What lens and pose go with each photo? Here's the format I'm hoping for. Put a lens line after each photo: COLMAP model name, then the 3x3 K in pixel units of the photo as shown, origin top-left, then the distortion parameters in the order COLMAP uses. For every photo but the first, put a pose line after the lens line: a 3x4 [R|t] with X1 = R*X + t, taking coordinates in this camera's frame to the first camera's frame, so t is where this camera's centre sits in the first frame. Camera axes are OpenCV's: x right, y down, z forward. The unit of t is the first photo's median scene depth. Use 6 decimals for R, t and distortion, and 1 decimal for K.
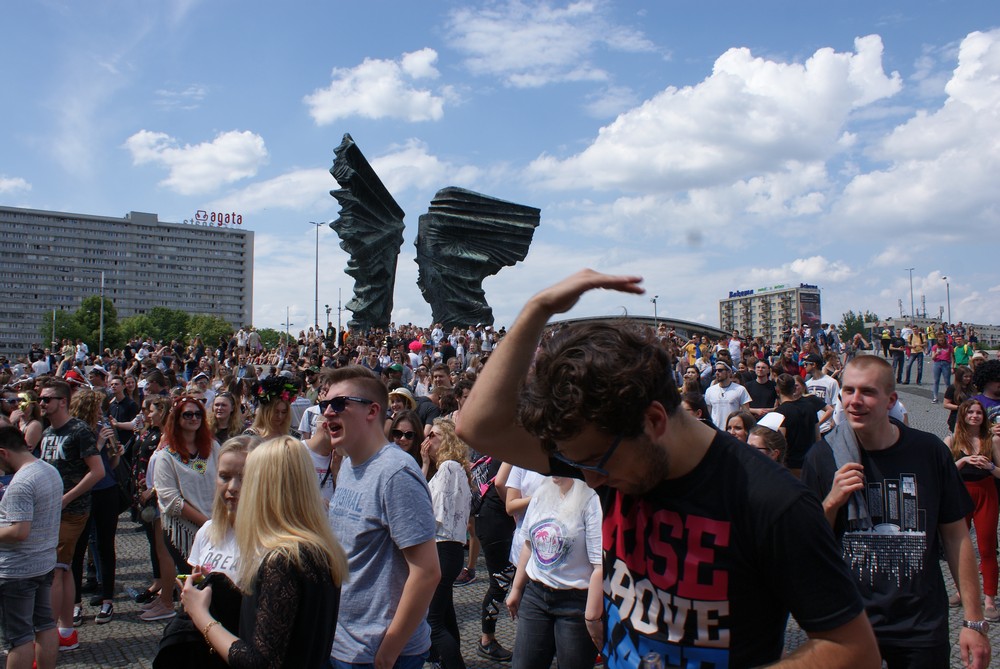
lens RADIAL K [[789.5, 0, 494.9], [0, 789.5, 336.5], [0, 0, 1]] dist [-0.152409, 0.130481]
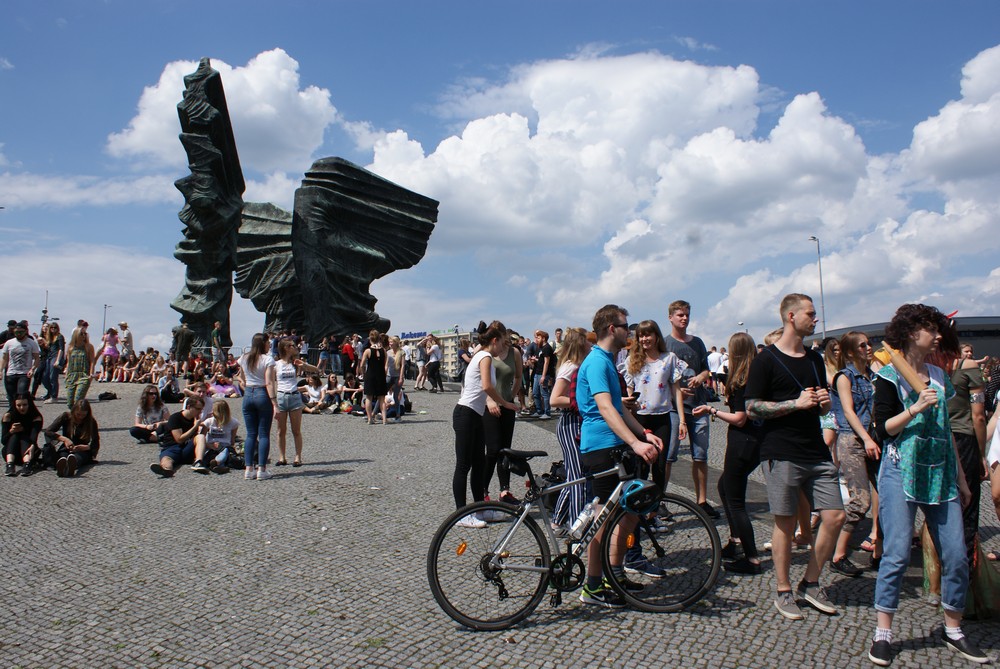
lens RADIAL K [[789.5, 0, 494.9], [0, 789.5, 336.5], [0, 0, 1]] dist [-0.152409, 0.130481]
pose [[0.893746, 0.057097, 0.444924, -0.091770], [-0.034080, 0.997642, -0.059569, 0.007744], [-0.447276, 0.038077, 0.893585, 0.102151]]
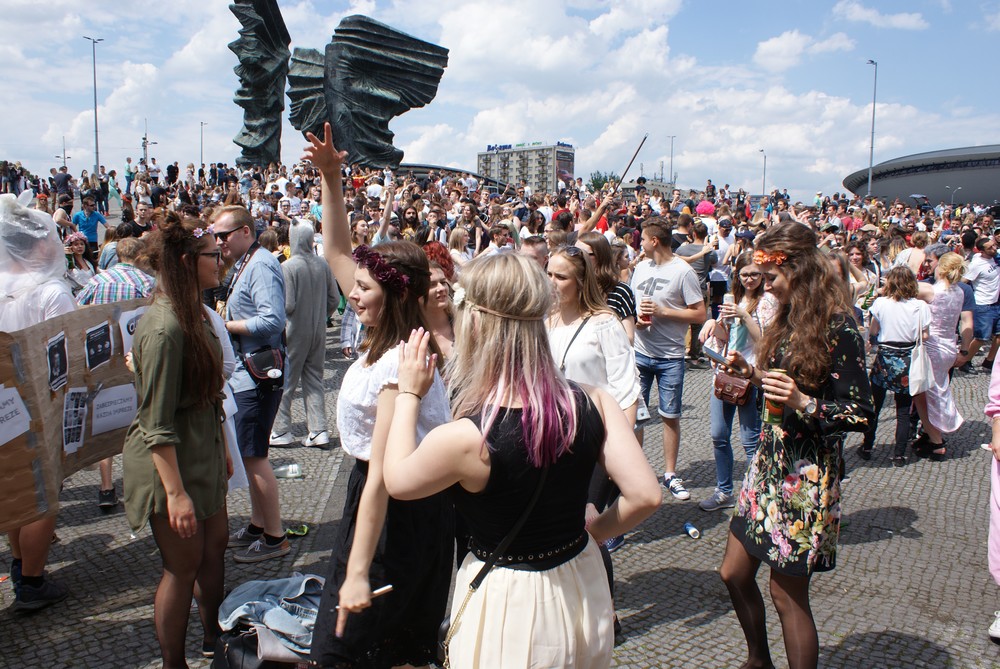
lens RADIAL K [[786.6, 0, 495.4], [0, 786.6, 336.1], [0, 0, 1]] dist [-0.151863, 0.130689]
pose [[0.941703, -0.015339, 0.336094, -0.080466], [-0.049197, 0.981945, 0.182659, 0.002139], [-0.332828, -0.188545, 0.923946, 0.019183]]
